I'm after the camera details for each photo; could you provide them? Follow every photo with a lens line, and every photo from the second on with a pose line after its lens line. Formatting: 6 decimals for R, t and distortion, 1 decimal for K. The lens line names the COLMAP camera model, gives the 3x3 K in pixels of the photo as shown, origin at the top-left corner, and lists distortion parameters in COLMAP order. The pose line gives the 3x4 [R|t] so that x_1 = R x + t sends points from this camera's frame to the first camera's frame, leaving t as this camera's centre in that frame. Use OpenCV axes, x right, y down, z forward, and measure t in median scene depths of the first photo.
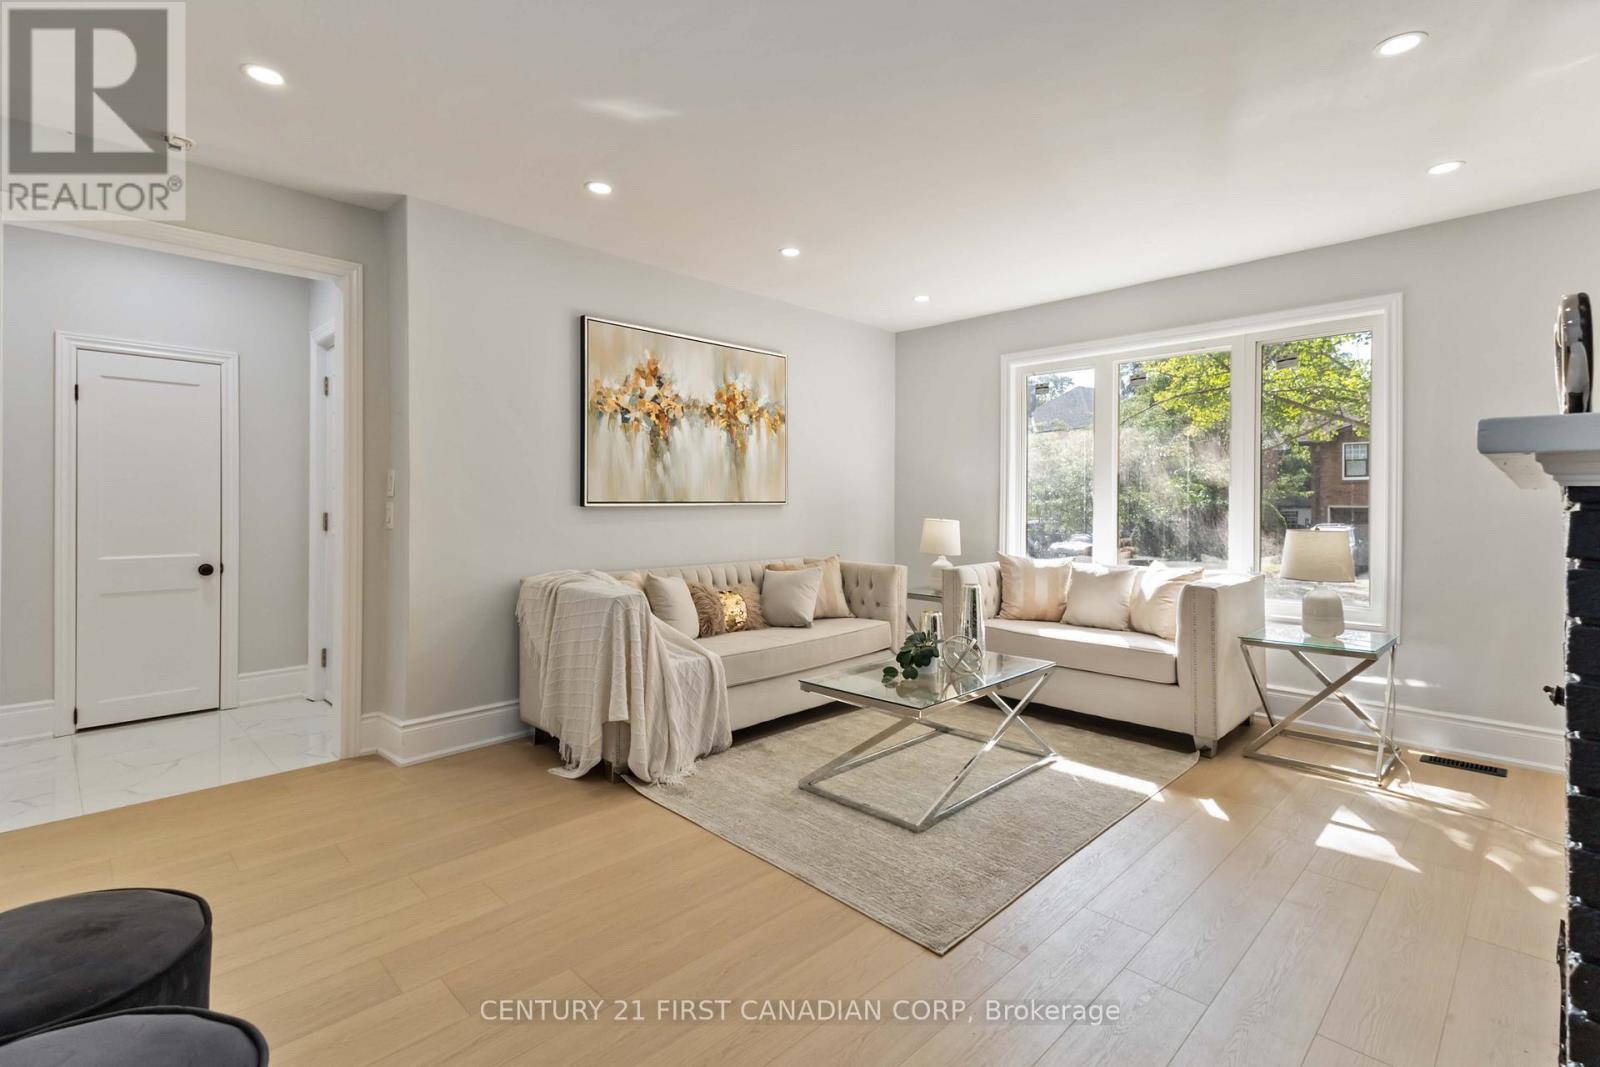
lens RADIAL K [[745.2, 0, 792.0], [0, 745.2, 507.7], [0, 0, 1]] dist [0.022835, 0.000057]
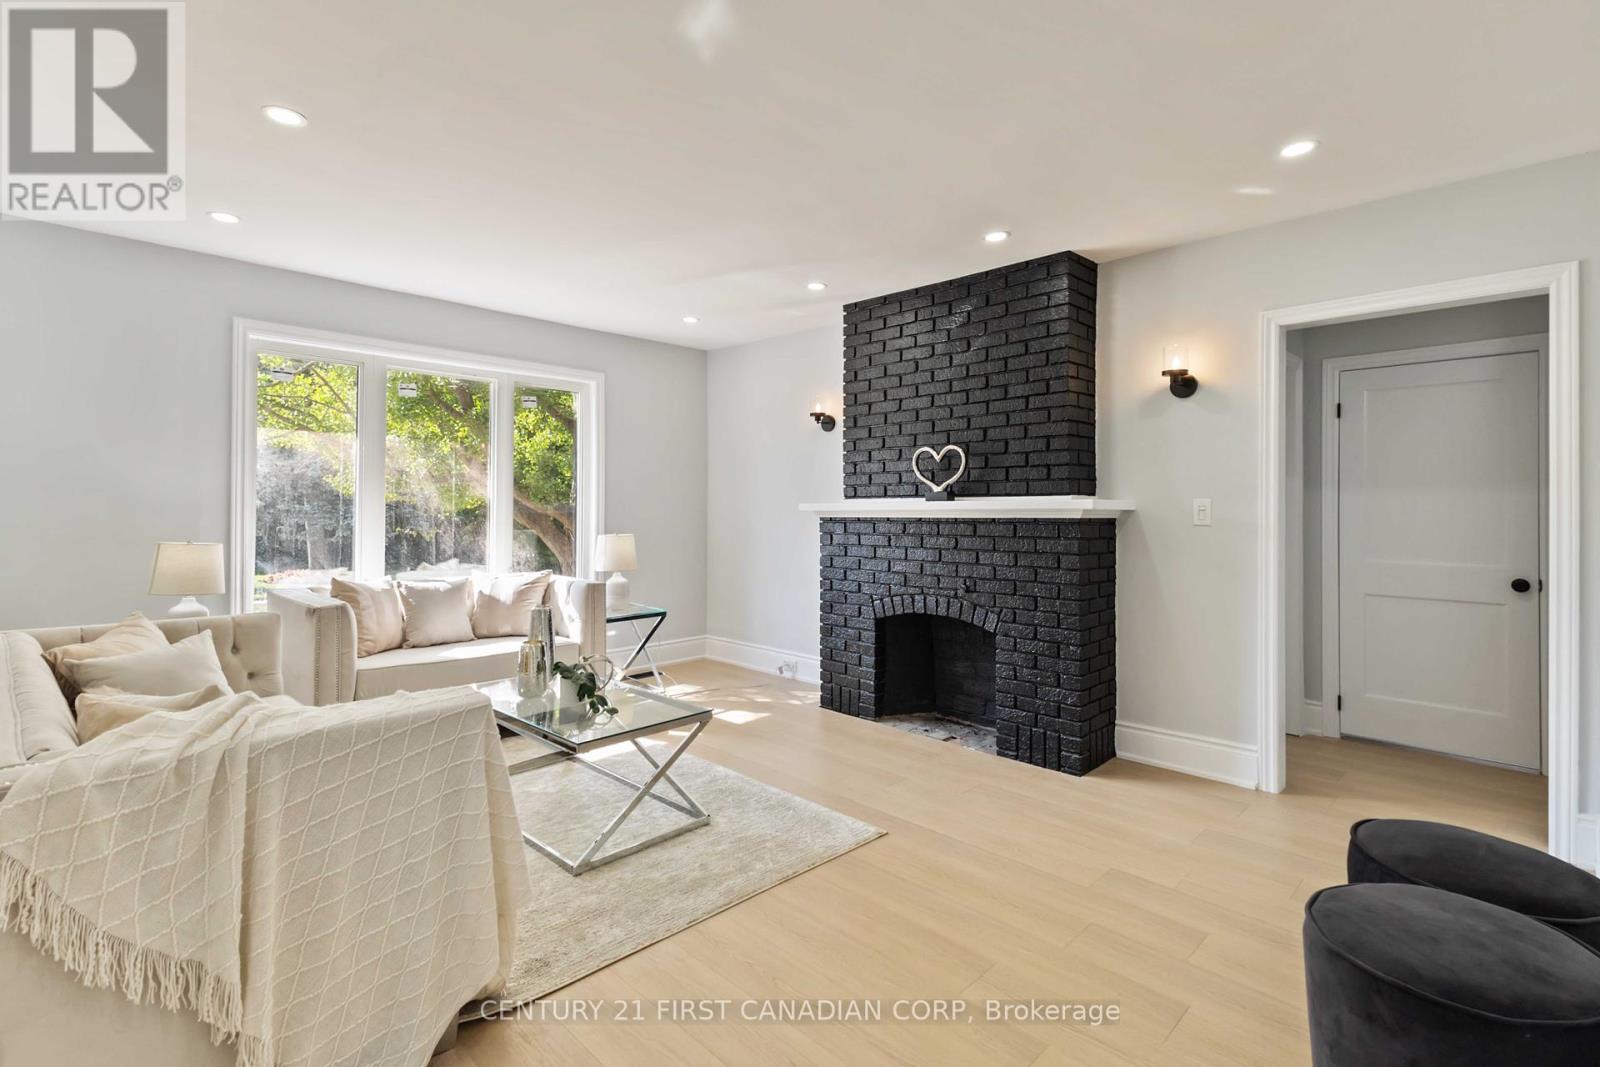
lens RADIAL K [[730.3, 0, 820.9], [0, 730.3, 506.3], [0, 0, 1]] dist [-0.000852, -0.000045]
pose [[-0.043089, 0.002967, 0.999067, -0.558297], [0.005727, 0.999980, -0.002722, -0.013939], [-0.999055, 0.005604, -0.043105, 0.544044]]
